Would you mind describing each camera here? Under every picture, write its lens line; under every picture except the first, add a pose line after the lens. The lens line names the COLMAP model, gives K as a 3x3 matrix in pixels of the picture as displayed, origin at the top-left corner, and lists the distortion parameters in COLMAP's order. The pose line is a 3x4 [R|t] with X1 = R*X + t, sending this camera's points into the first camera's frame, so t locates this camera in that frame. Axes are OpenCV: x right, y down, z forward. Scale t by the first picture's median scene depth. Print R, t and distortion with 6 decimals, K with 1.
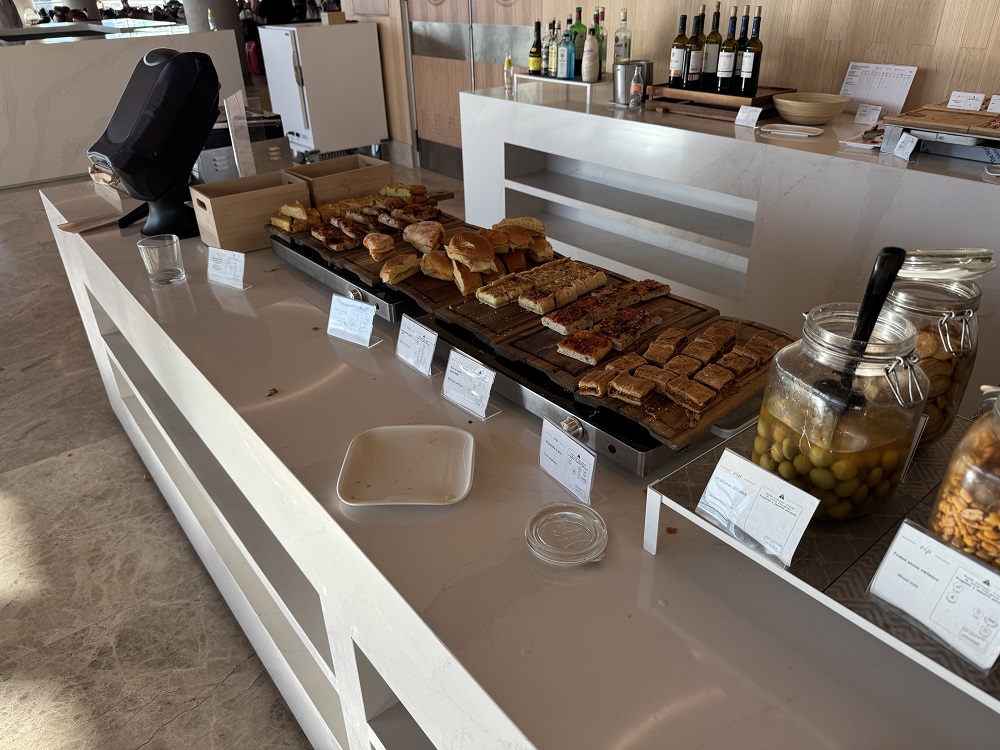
lens RADIAL K [[717.7, 0, 500.0], [0, 717.7, 375.0], [0, 0, 1]] dist [0.008810, -0.008651]
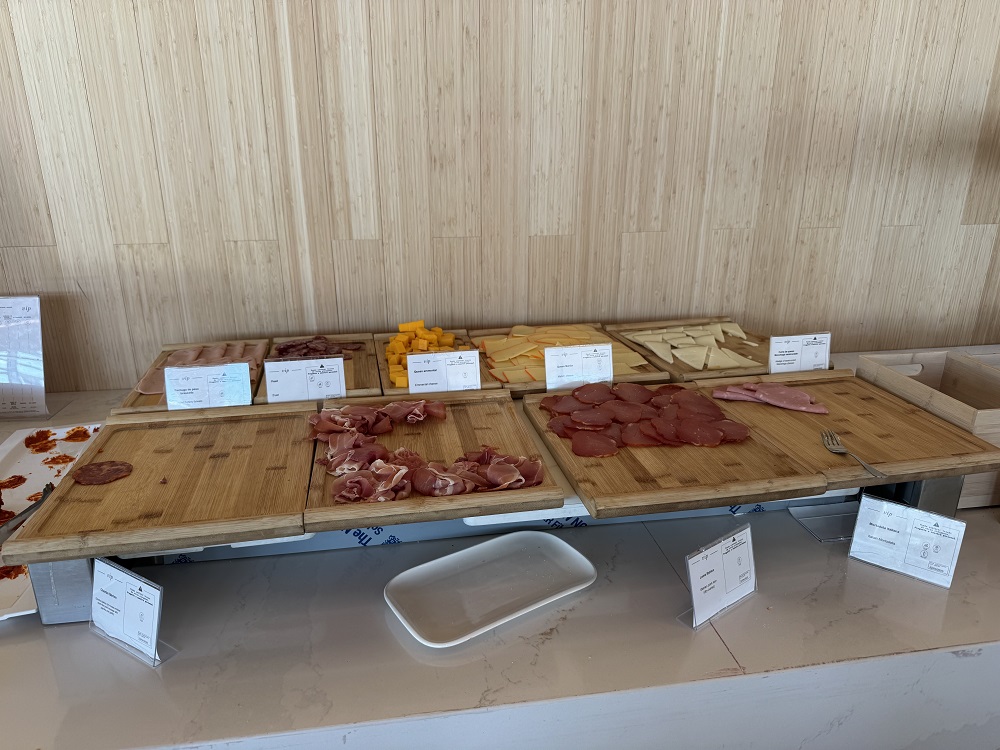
lens RADIAL K [[717.7, 0, 500.0], [0, 717.7, 375.0], [0, 0, 1]] dist [0.008810, -0.008651]
pose [[0.488897, -0.264404, 0.831306, 0.290091], [0.420132, 0.906525, 0.041245, -0.239908], [-0.764506, 0.329094, 0.554282, 0.475199]]
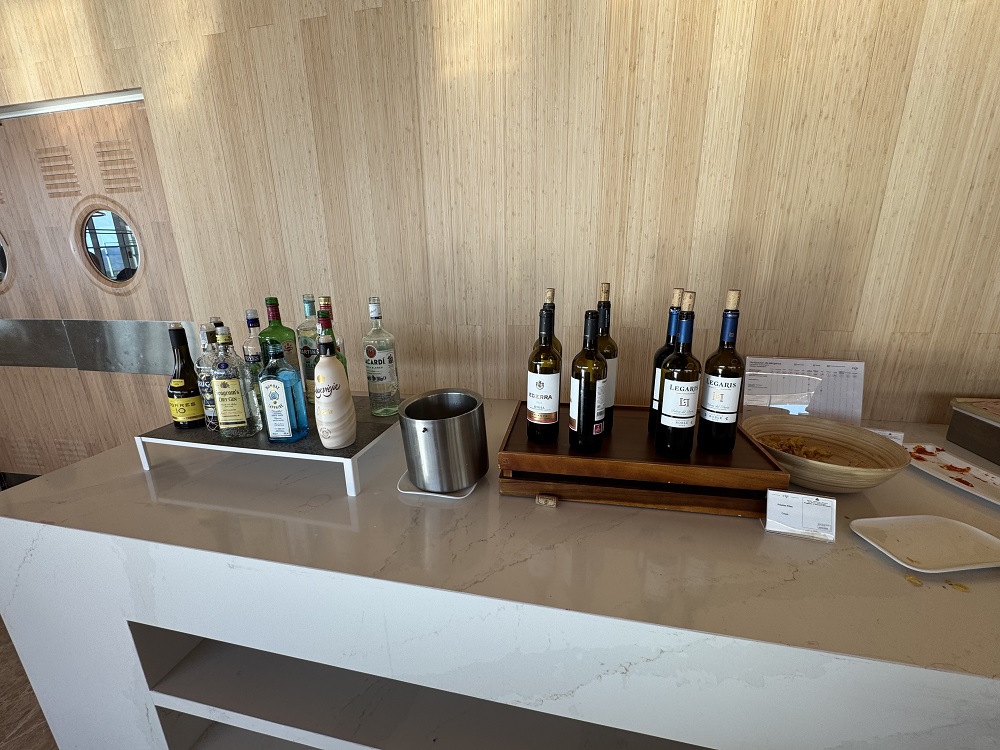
lens RADIAL K [[402.4, 0, 500.0], [0, 402.4, 375.0], [0, 0, 1]] dist [0.000957, 0.000126]
pose [[0.772062, -0.160185, 0.615029, 0.052888], [0.309074, 0.940209, -0.143110, -0.387317], [-0.555332, 0.300579, 0.775409, 0.739649]]
